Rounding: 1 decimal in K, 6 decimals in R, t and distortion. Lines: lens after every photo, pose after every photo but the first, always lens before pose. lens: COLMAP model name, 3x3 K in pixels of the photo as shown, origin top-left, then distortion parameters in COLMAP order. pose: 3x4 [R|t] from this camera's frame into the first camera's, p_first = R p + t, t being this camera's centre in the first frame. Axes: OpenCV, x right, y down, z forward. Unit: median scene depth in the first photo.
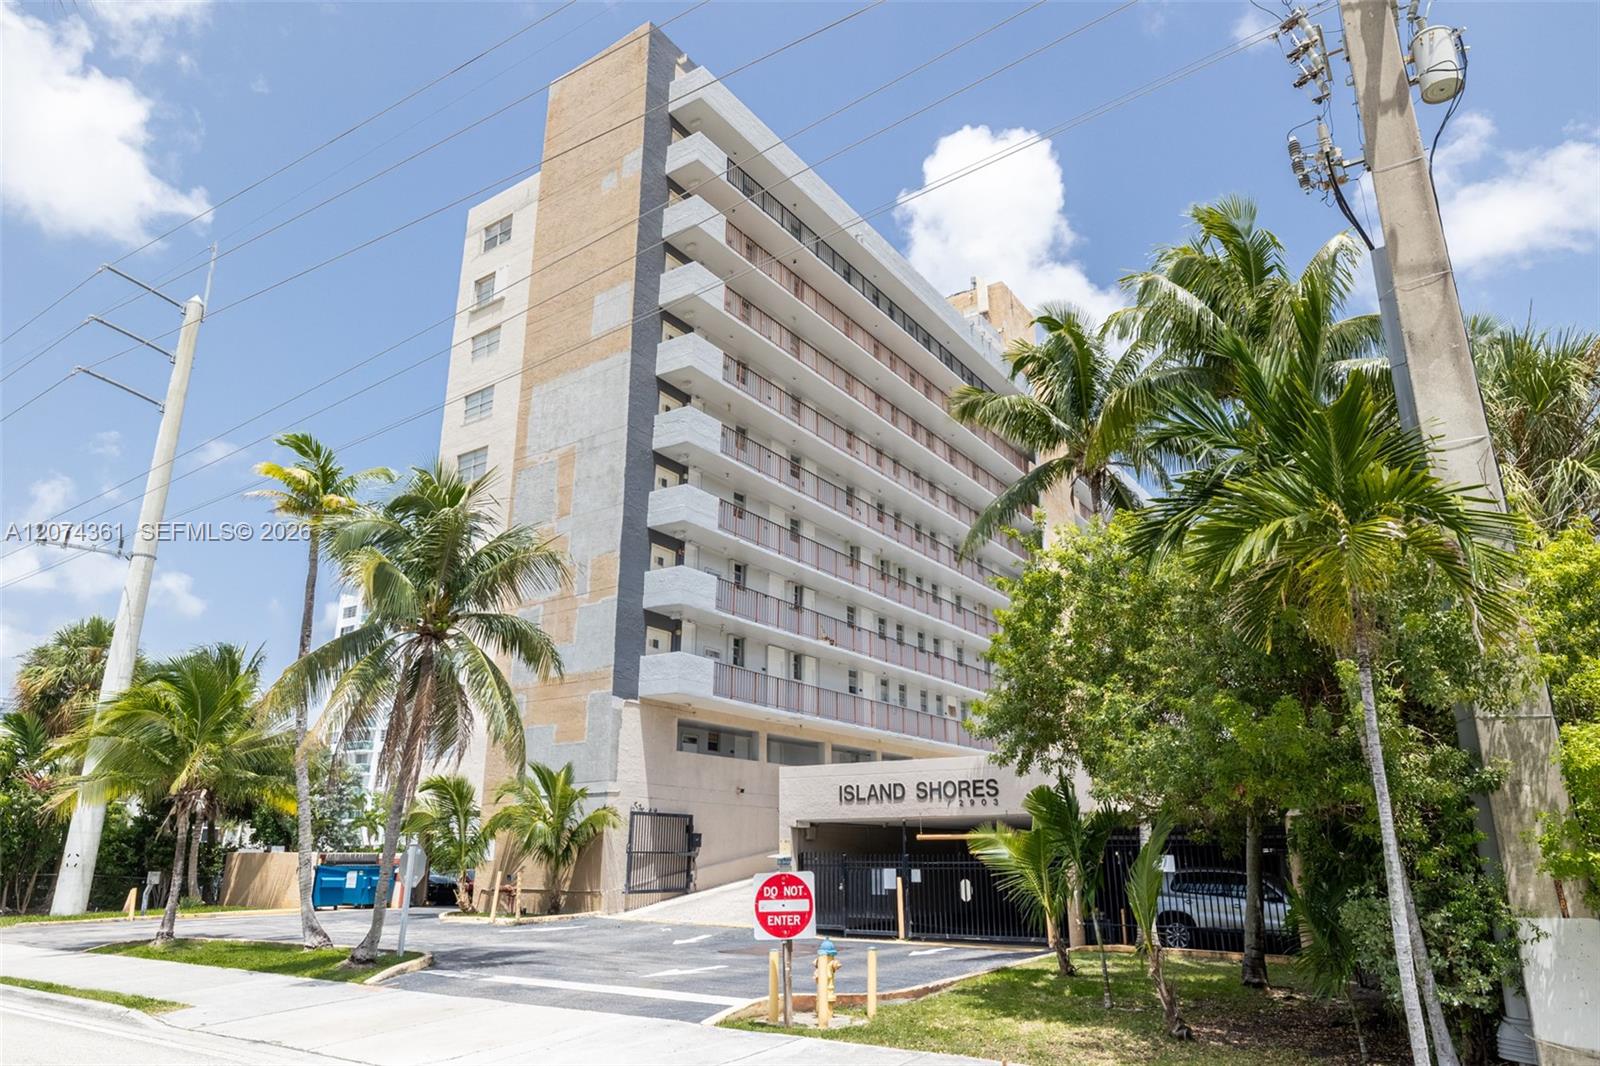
lens RADIAL K [[986.4, 0, 801.2], [0, 986.4, 540.1], [0, 0, 1]] dist [0.008280, 0.000231]
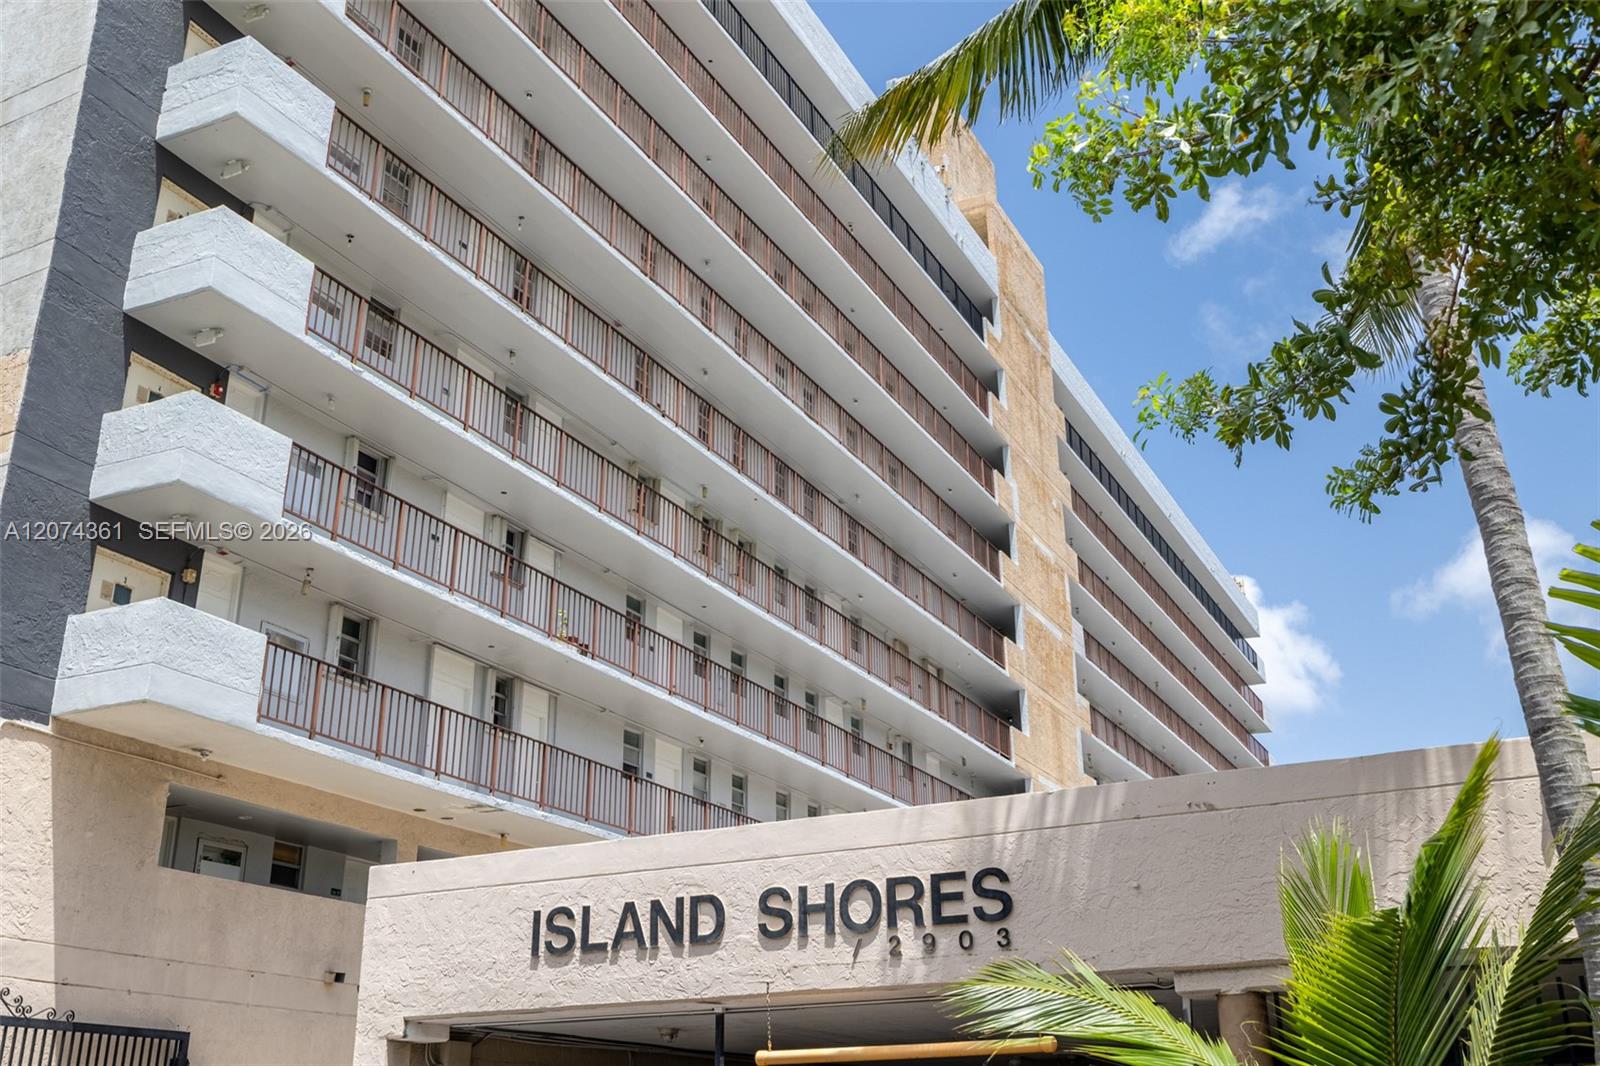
lens RADIAL K [[1557.2, 0, 802.4], [0, 1557.2, 533.0], [0, 0, 1]] dist [0.011551, 0.000000]
pose [[0.990683, 0.039225, 0.130420, 0.038844], [-0.030195, 0.997054, -0.070511, 0.108812], [-0.132801, 0.065916, 0.988948, 0.316977]]
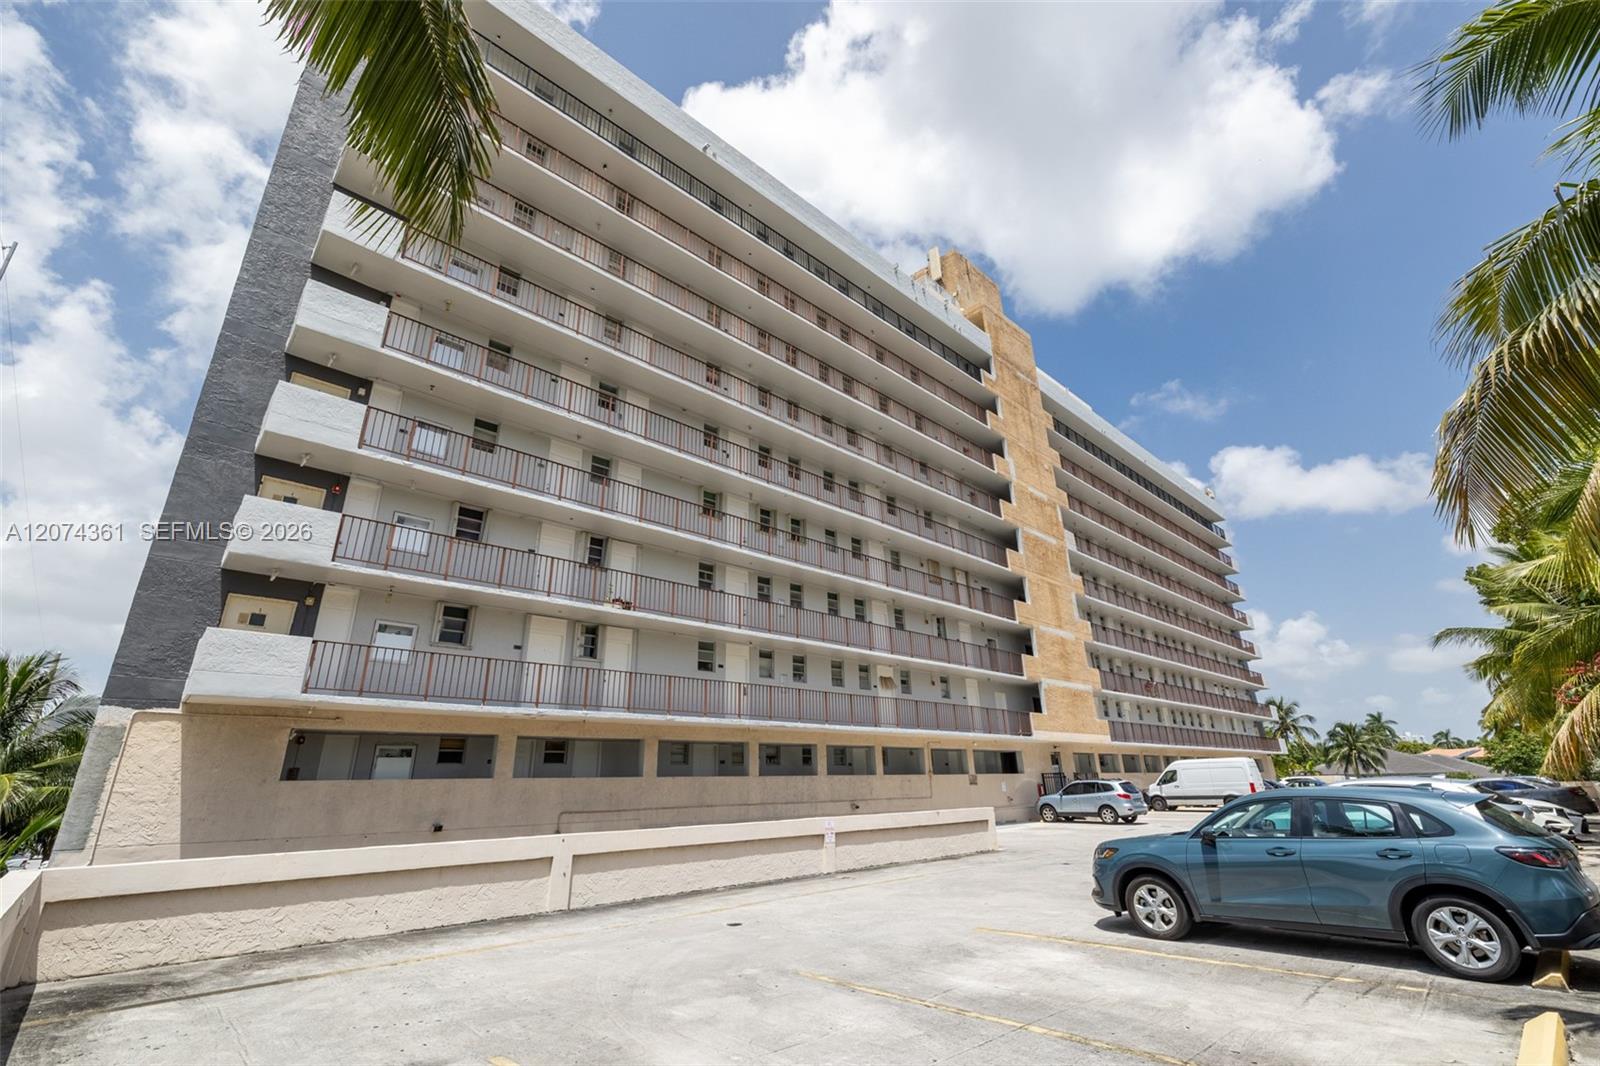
lens RADIAL K [[713.1, 0, 802.3], [0, 713.1, 519.6], [0, 0, 1]] dist [0.010905, 0.000614]
pose [[0.981188, -0.100253, -0.164980, 0.287520], [0.090569, 0.993752, -0.065228, 0.096358], [0.170489, 0.049059, 0.984138, 0.539844]]
